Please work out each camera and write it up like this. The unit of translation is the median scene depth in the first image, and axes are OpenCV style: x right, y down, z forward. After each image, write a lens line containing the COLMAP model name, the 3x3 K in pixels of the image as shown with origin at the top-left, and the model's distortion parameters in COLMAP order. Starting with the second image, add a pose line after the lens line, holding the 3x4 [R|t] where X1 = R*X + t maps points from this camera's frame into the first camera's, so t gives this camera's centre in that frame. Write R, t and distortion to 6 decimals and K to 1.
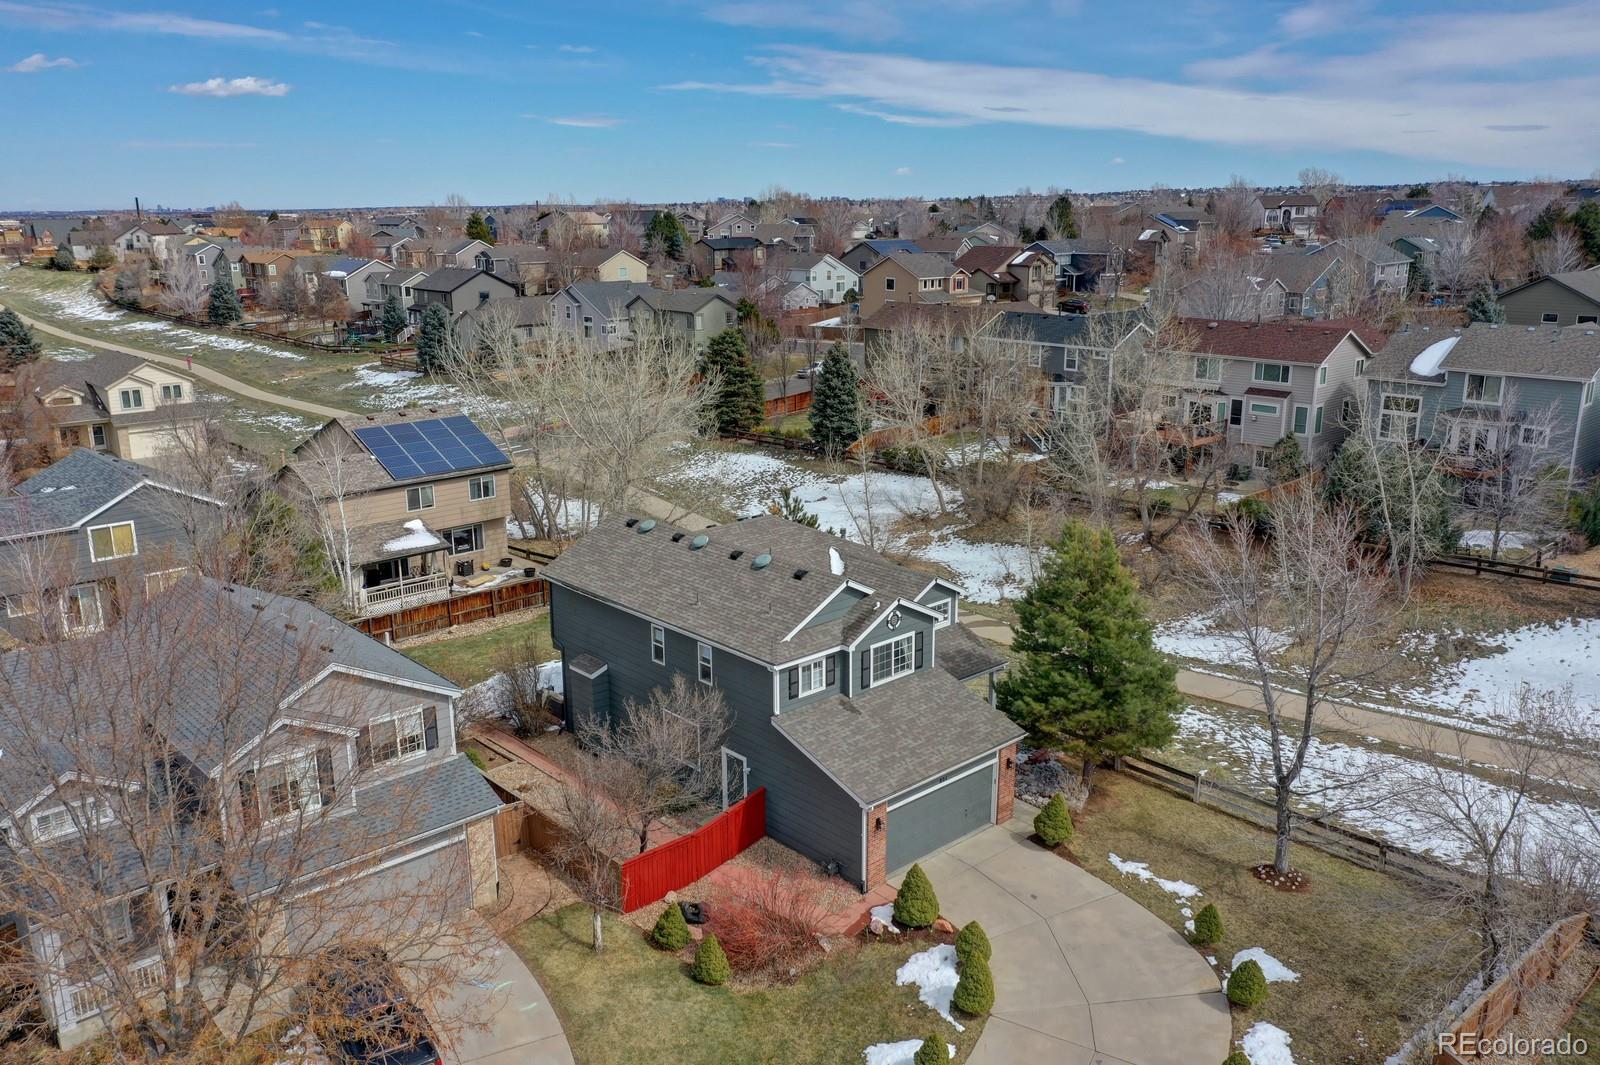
lens RADIAL K [[1265.4, 0, 796.0], [0, 1265.4, 527.4], [0, 0, 1]] dist [0.012526, -0.001617]
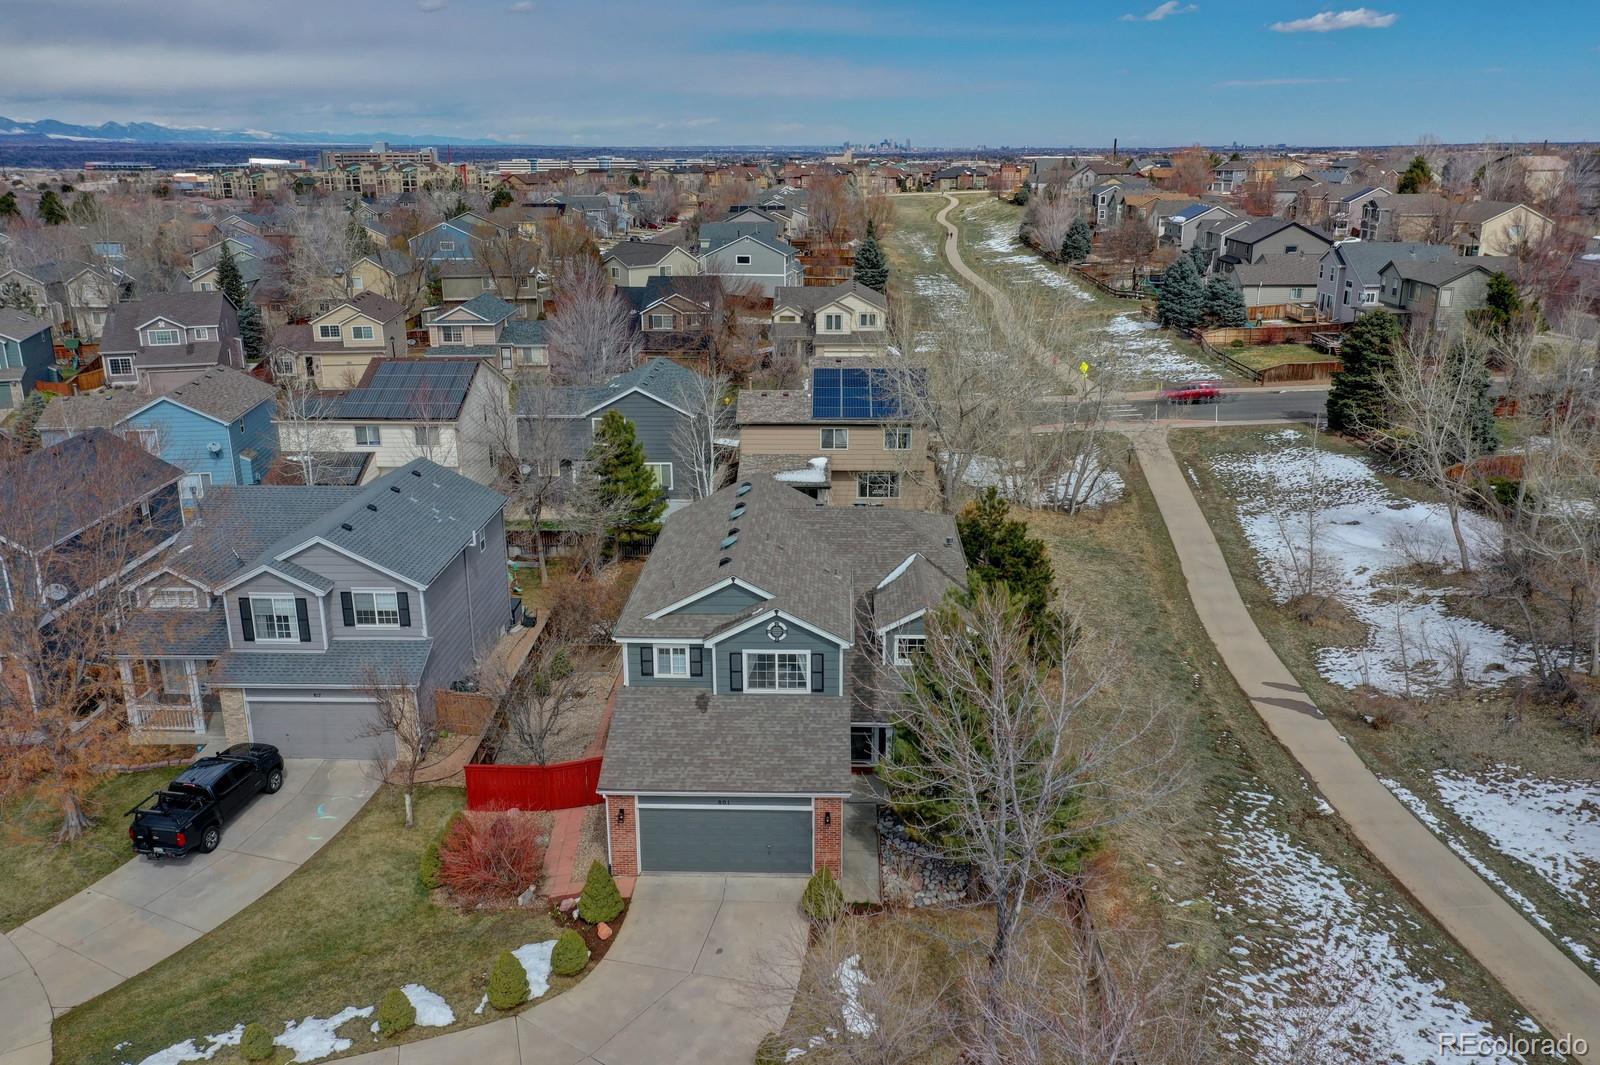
lens RADIAL K [[1265.4, 0, 793.5], [0, 1265.4, 533.4], [0, 0, 1]] dist [0.012526, -0.001617]
pose [[0.715013, 0.210585, -0.666641, 0.712905], [-0.176782, 0.977027, 0.119024, -0.114362], [0.676390, 0.032747, 0.735815, 0.319085]]
